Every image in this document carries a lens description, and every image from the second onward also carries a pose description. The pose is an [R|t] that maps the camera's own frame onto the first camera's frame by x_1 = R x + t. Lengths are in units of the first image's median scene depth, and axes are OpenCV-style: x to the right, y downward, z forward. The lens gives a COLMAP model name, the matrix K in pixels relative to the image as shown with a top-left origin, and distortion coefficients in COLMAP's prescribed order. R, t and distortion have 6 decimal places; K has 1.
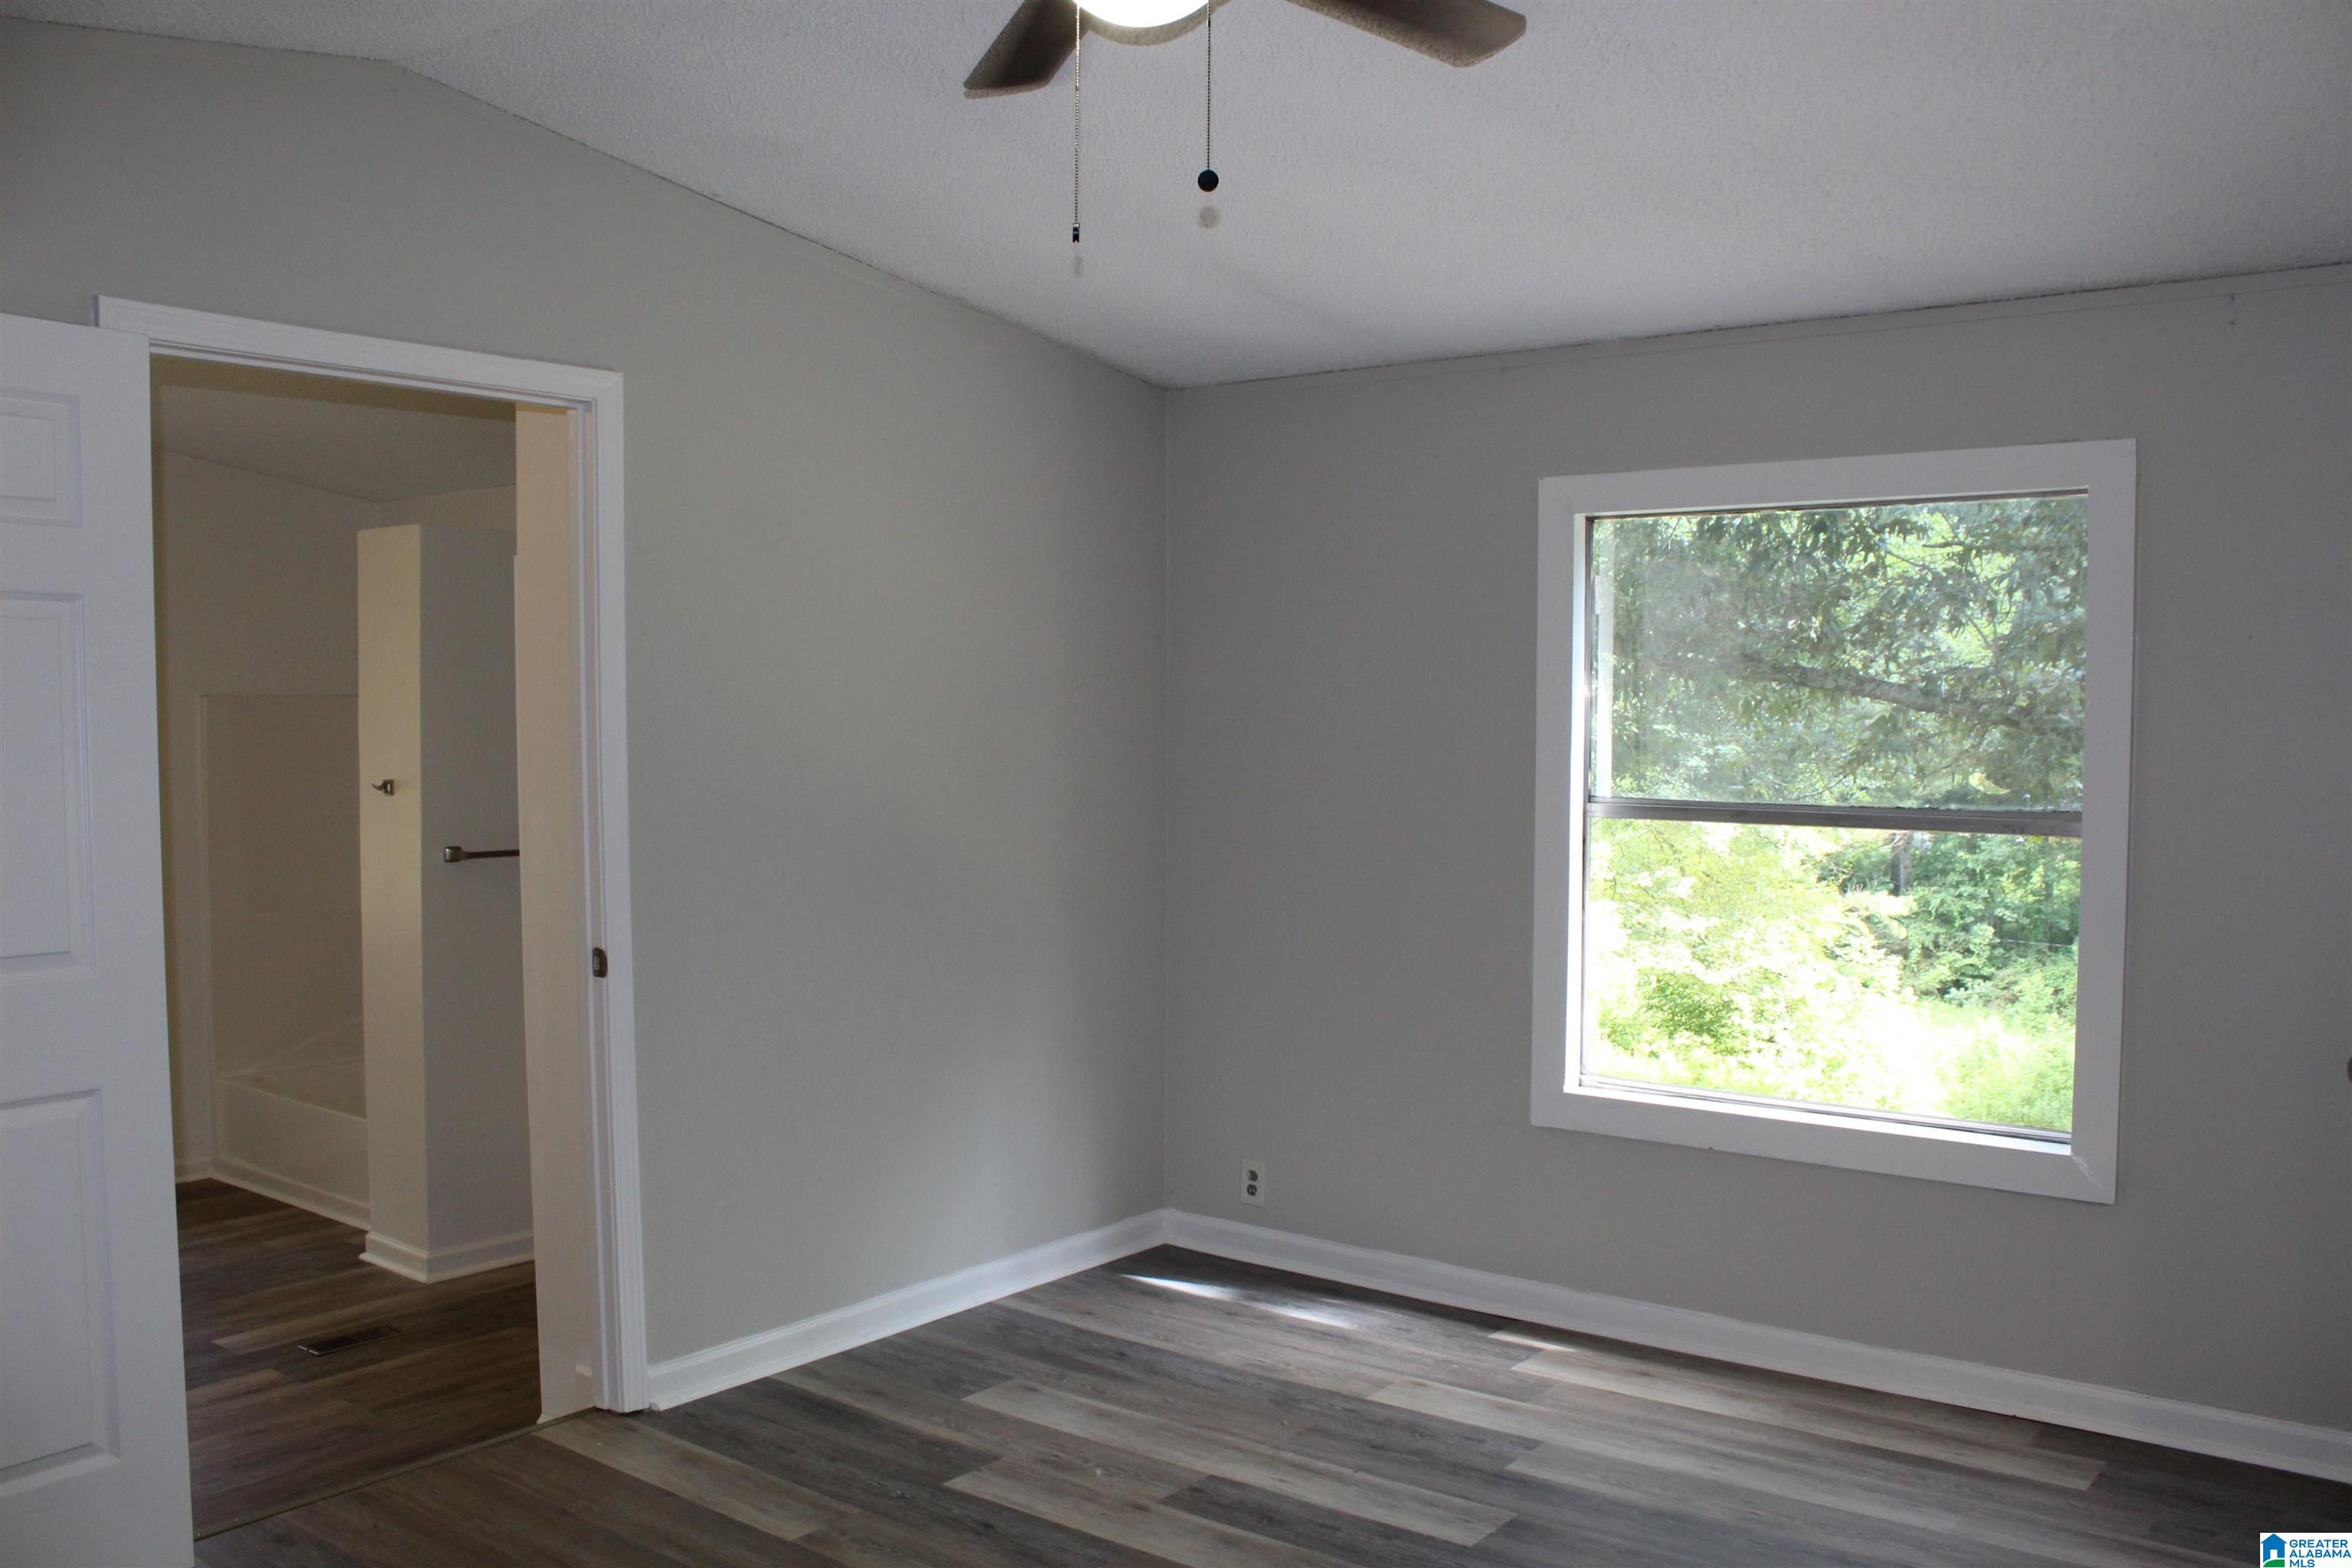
lens RADIAL K [[1975.2, 0, 1183.2], [0, 1975.2, 782.6], [0, 0, 1]] dist [-0.170729, 0.151955]
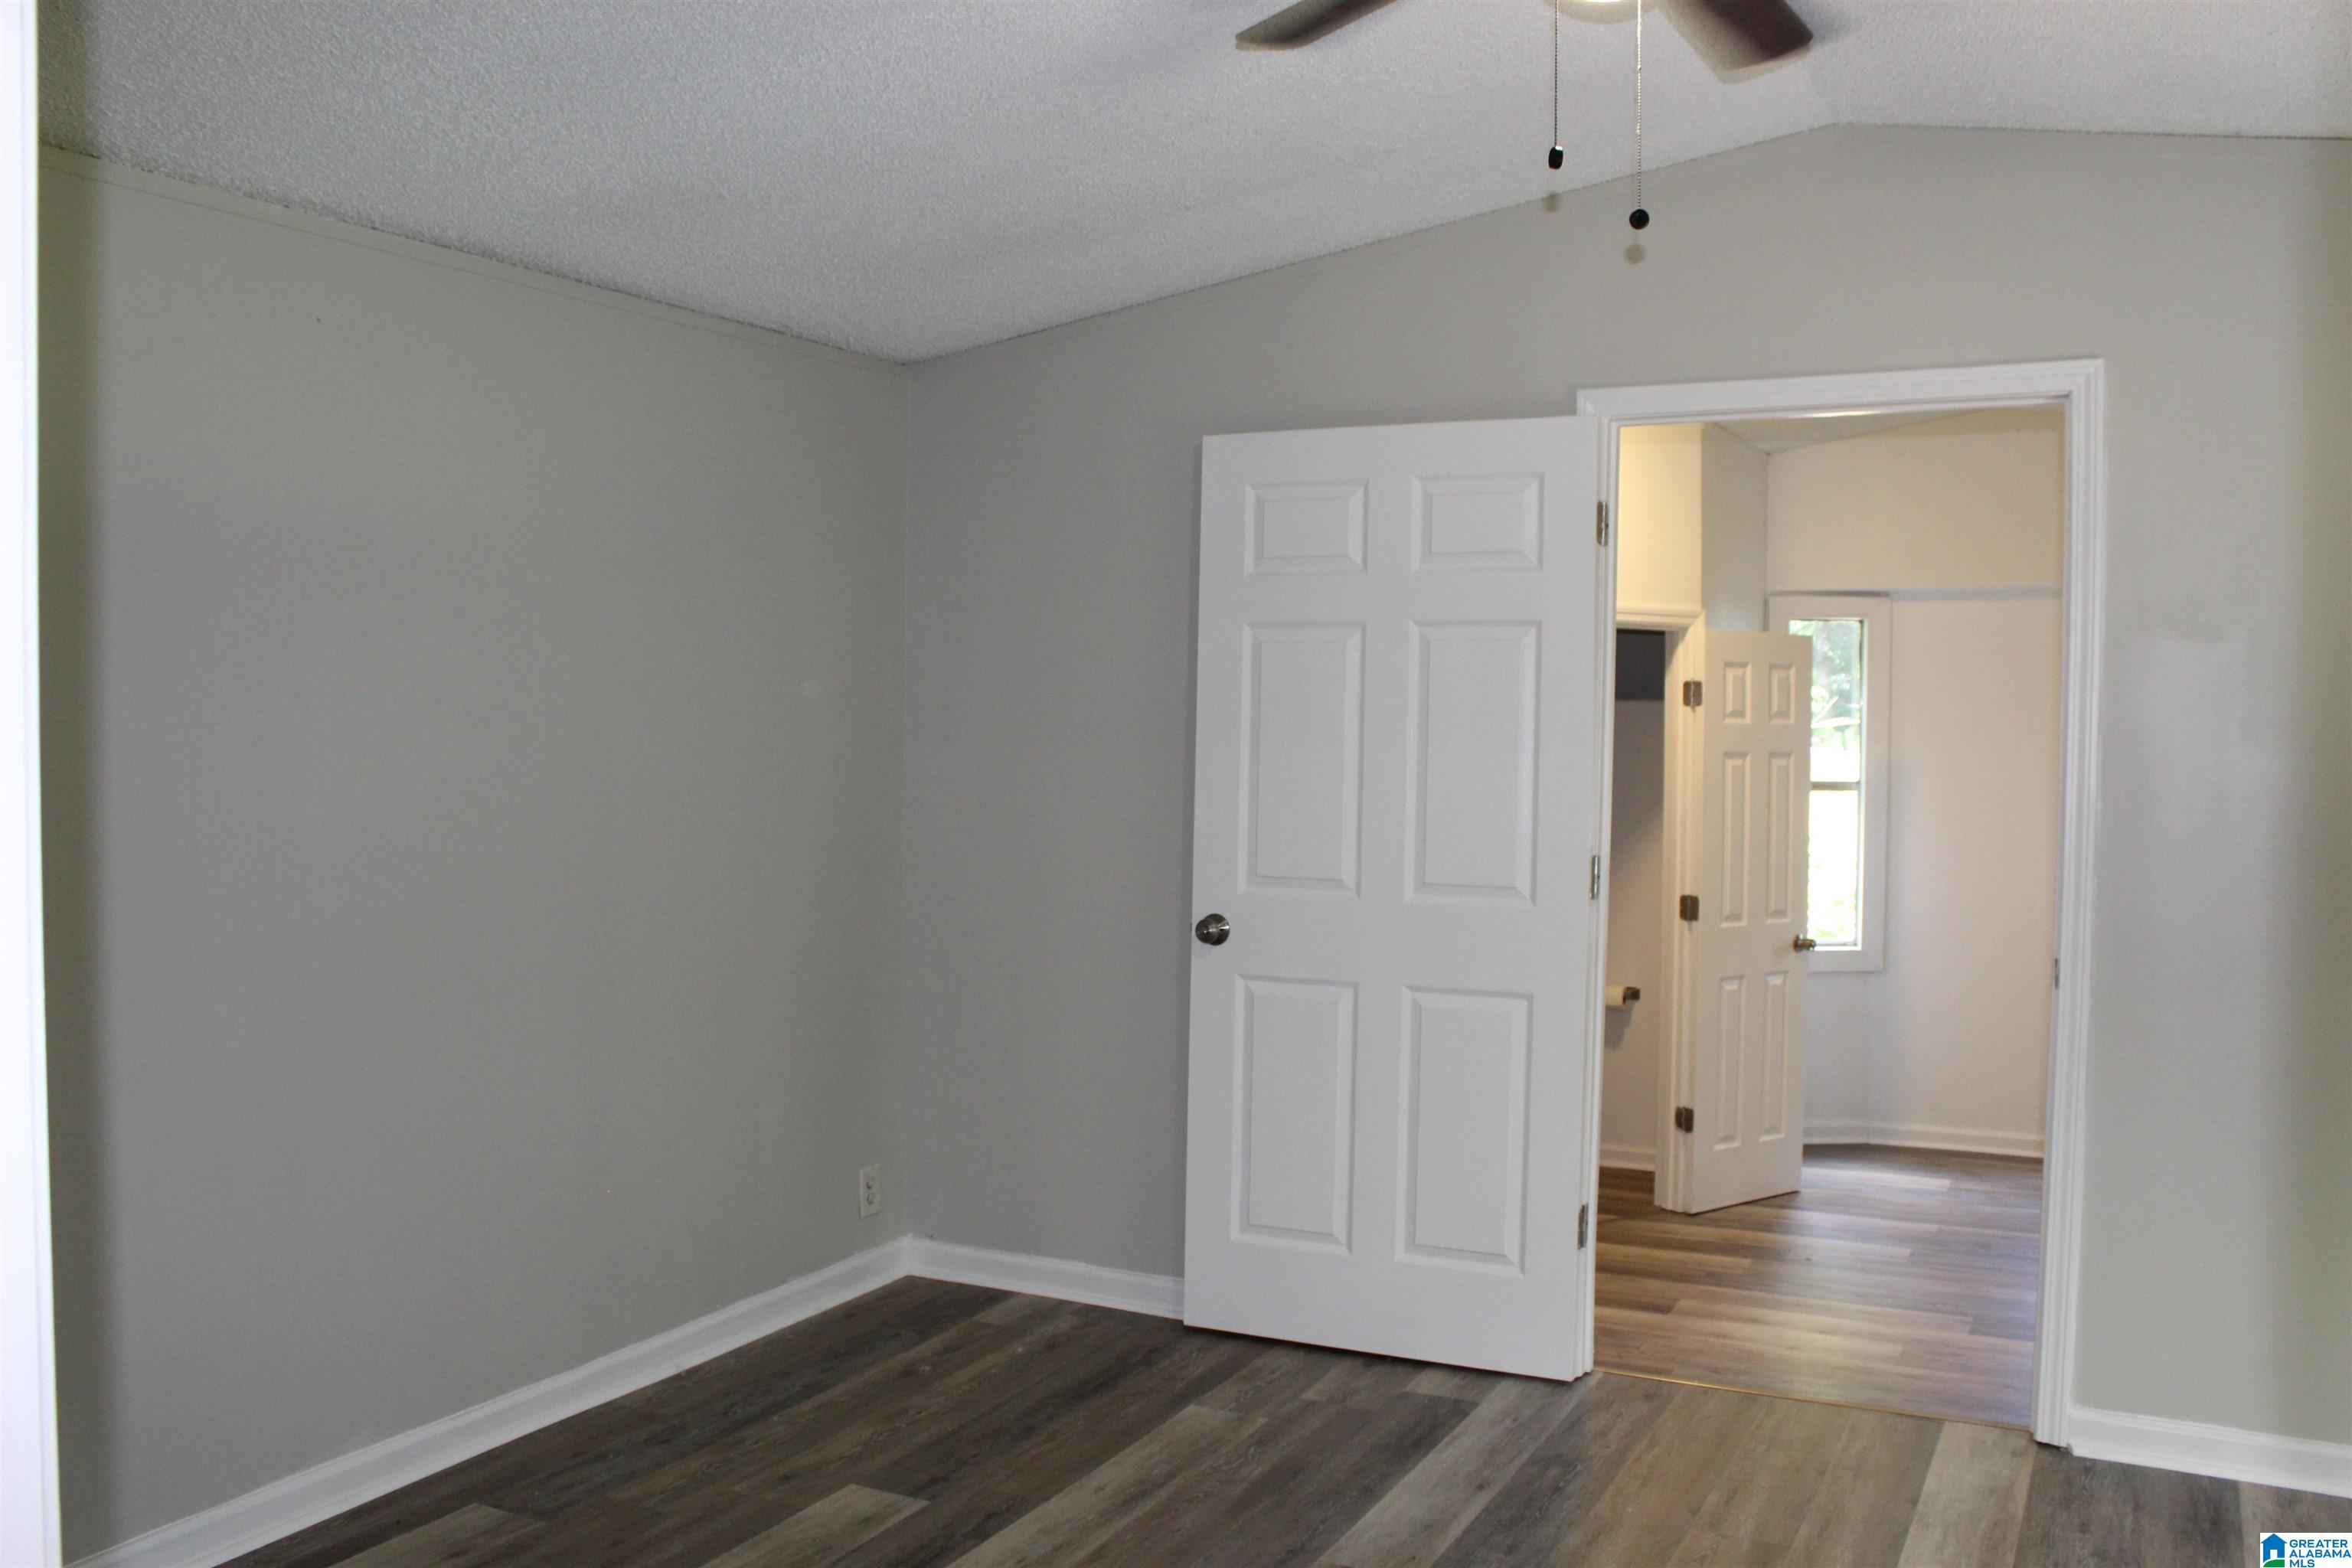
lens RADIAL K [[1975.2, 0, 1183.2], [0, 1975.2, 782.6], [0, 0, 1]] dist [-0.170729, 0.151955]
pose [[0.159832, 0.024605, -0.986837, 0.568911], [-0.044003, 0.998873, 0.017778, 0.000705], [0.986163, 0.040582, 0.160735, 0.411980]]
